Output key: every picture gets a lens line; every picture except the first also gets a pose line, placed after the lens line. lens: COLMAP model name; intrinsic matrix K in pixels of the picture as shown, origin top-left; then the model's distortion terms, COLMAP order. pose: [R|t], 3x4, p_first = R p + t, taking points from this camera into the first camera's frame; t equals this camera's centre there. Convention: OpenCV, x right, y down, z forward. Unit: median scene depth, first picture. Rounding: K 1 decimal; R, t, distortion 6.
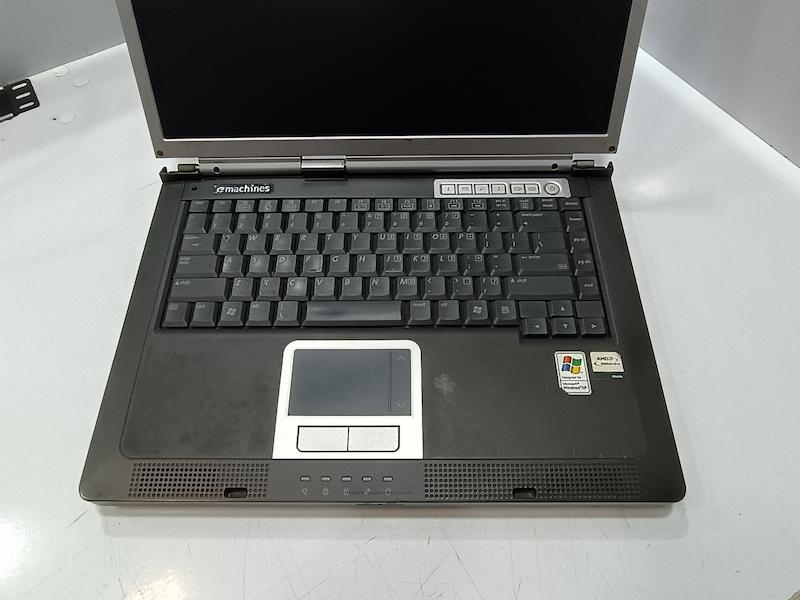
lens RADIAL K [[562.8, 0, 394.3], [0, 562.8, 294.9], [0, 0, 1]] dist [-0.045163, 0.037203]
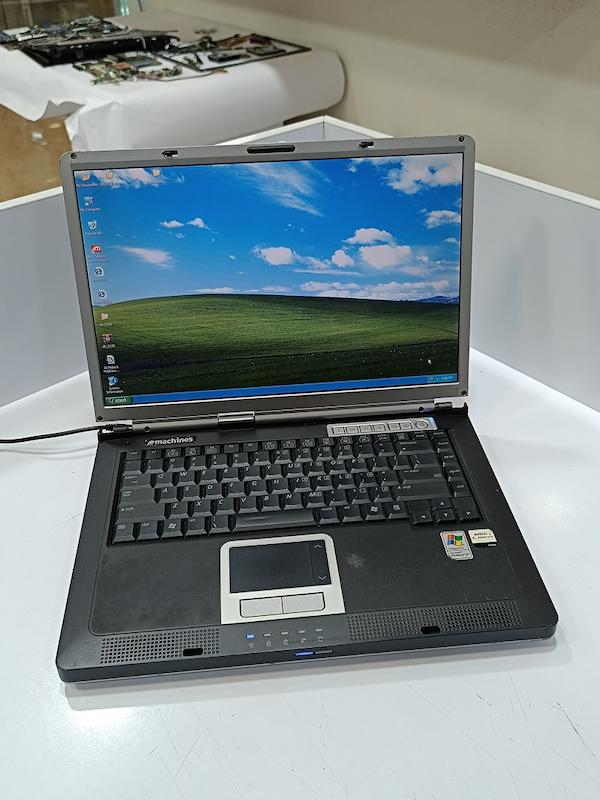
lens RADIAL K [[709.0, 0, 301.6], [0, 709.0, 391.9], [0, 0, 1]] dist [0.044130, -0.107975]
pose [[0.995148, -0.055822, 0.081019, -0.124011], [0.083471, 0.914933, -0.394879, 0.395900], [-0.052085, 0.399726, 0.915154, -0.527608]]
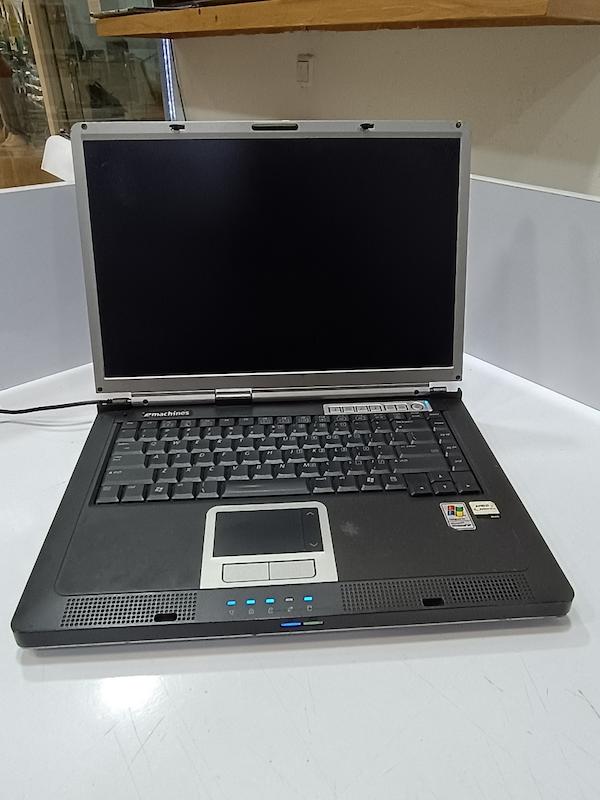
lens RADIAL K [[562.8, 0, 299.1], [0, 562.8, 393.5], [0, 0, 1]] dist [-0.045163, 0.037203]
pose [[0.996951, -0.020332, 0.075336, -0.087920], [0.053633, 0.879804, -0.472302, 0.420129], [-0.056678, 0.474902, 0.878212, -0.120901]]
